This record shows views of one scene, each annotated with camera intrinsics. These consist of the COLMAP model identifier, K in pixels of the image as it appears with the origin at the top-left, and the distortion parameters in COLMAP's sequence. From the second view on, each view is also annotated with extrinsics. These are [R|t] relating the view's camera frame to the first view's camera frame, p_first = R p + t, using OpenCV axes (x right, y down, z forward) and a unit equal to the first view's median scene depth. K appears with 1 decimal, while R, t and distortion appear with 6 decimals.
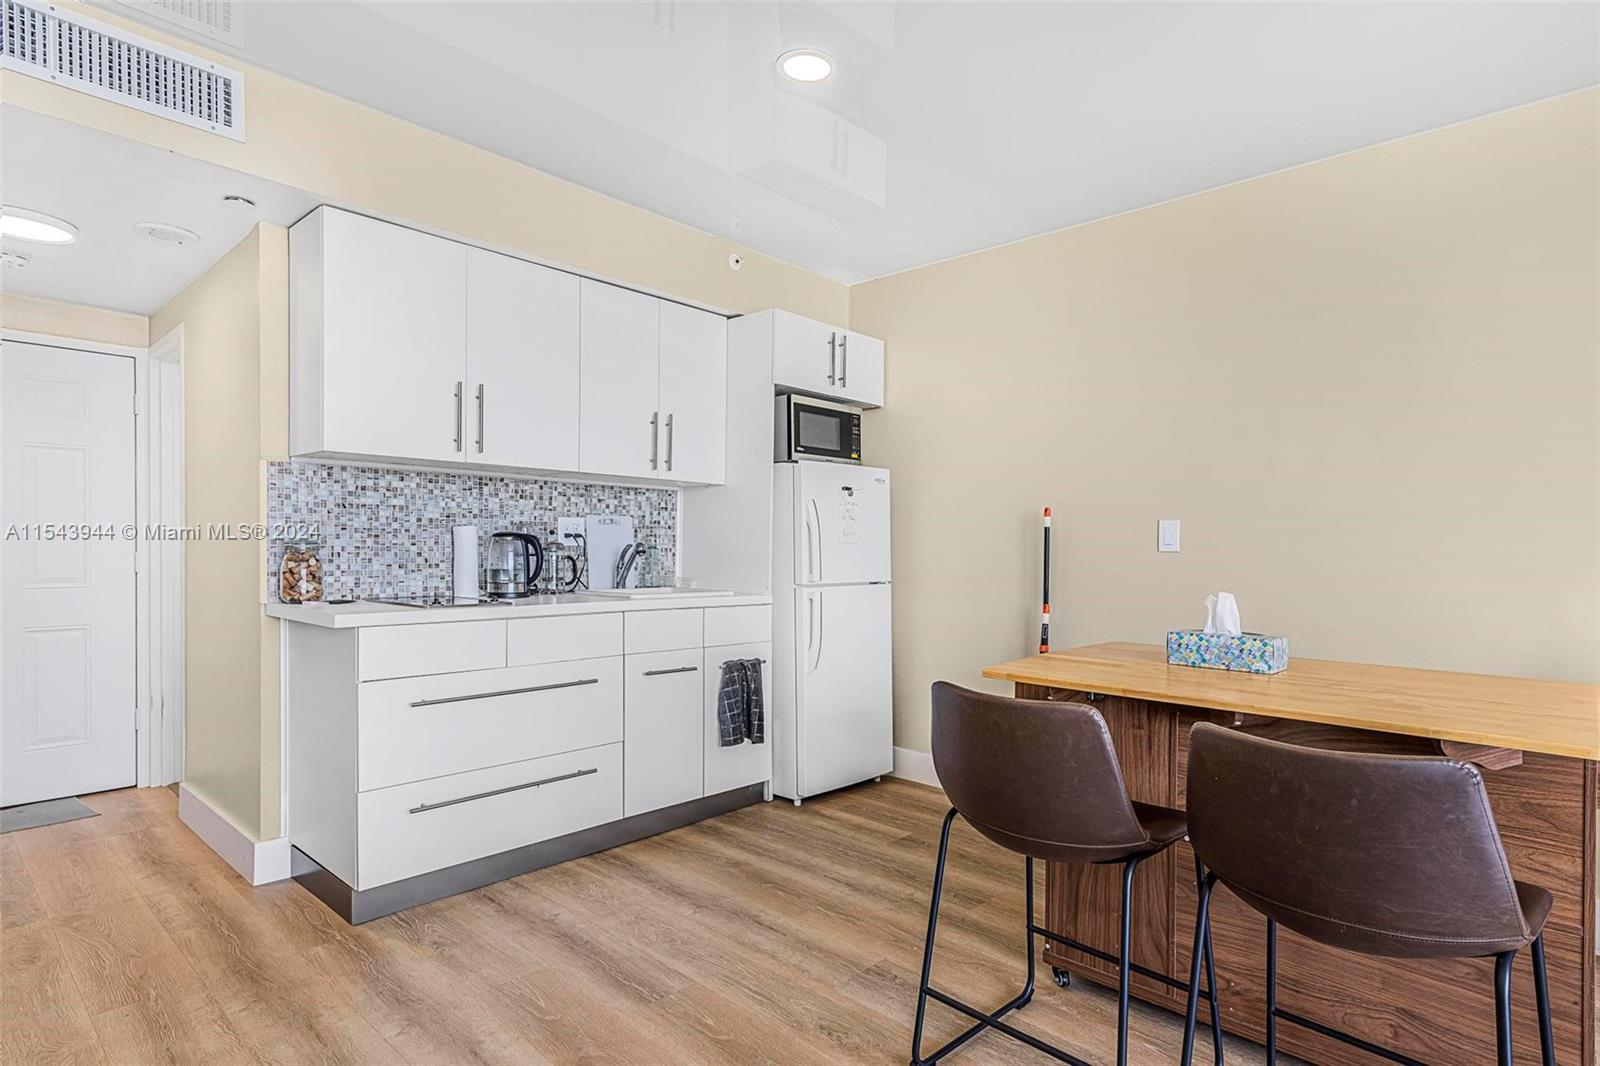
lens RADIAL K [[855.8, 0, 800.0], [0, 855.8, 533.0], [0, 0, 1]] dist [0.001454, 0.000158]
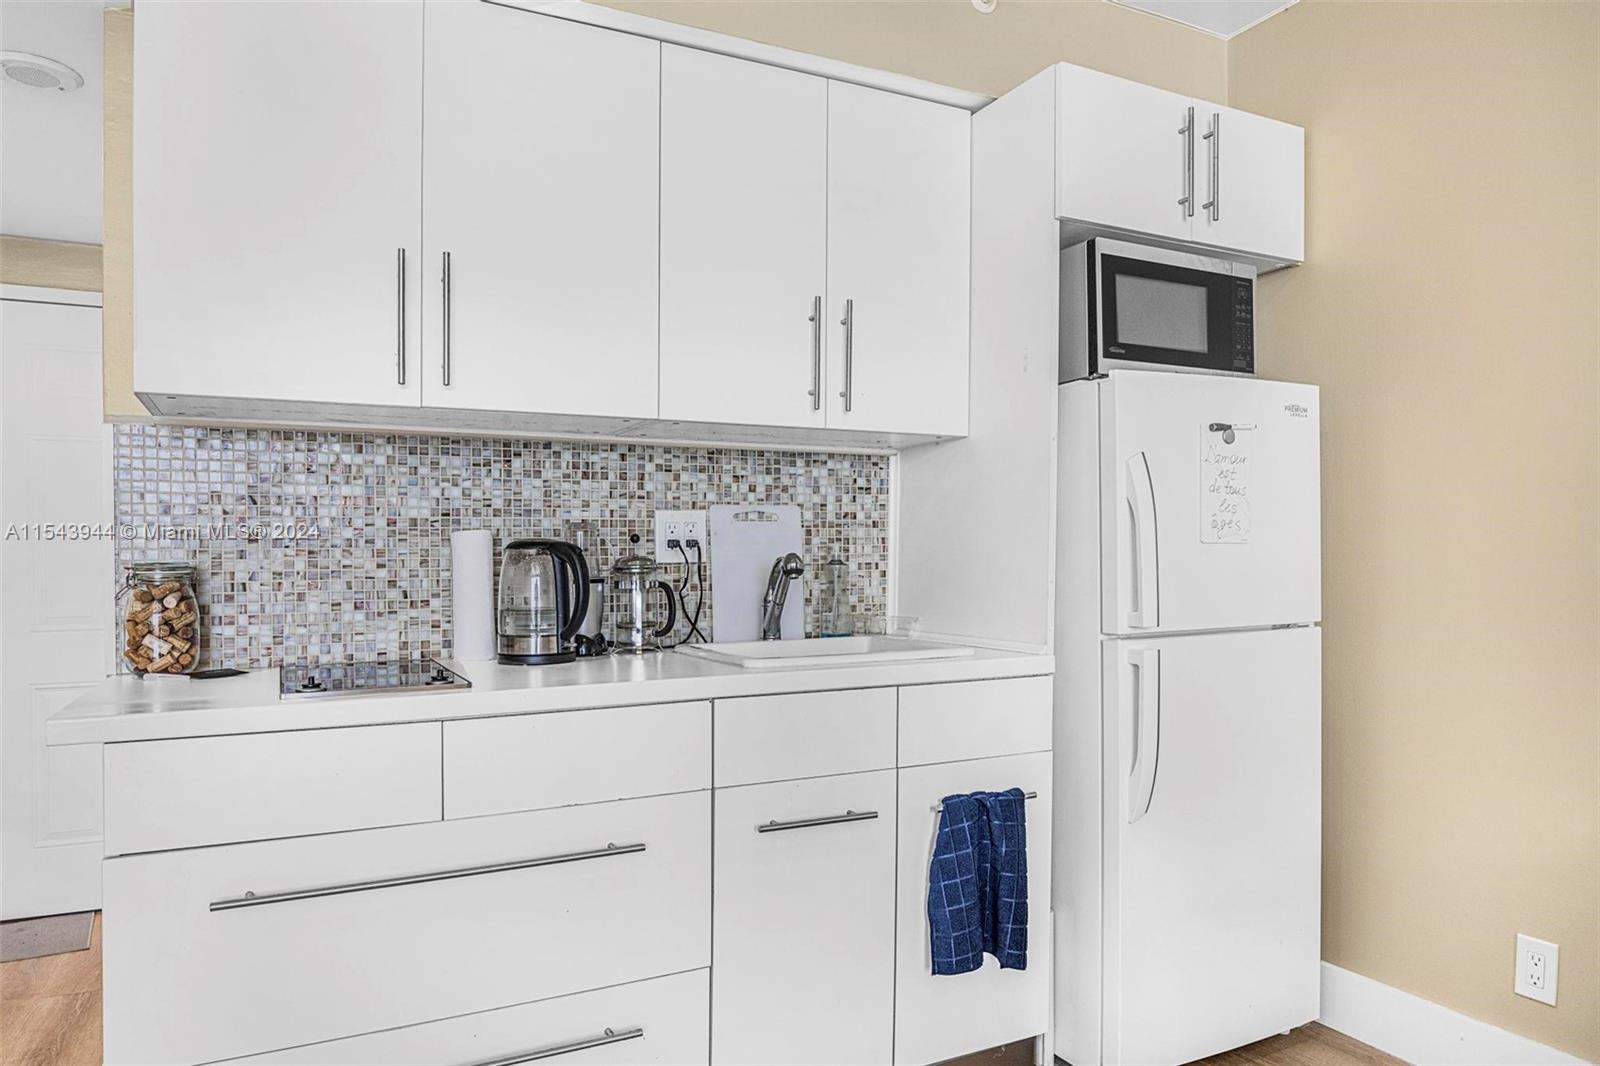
lens RADIAL K [[1093.3, 0, 802.8], [0, 1093.3, 614.2], [0, 0, 1]] dist [-0.004123, -0.049023]
pose [[0.943212, -0.005930, -0.332137, 0.039226], [0.027603, 0.997782, 0.060574, 0.008149], [0.331041, -0.066302, 0.941284, 0.374684]]
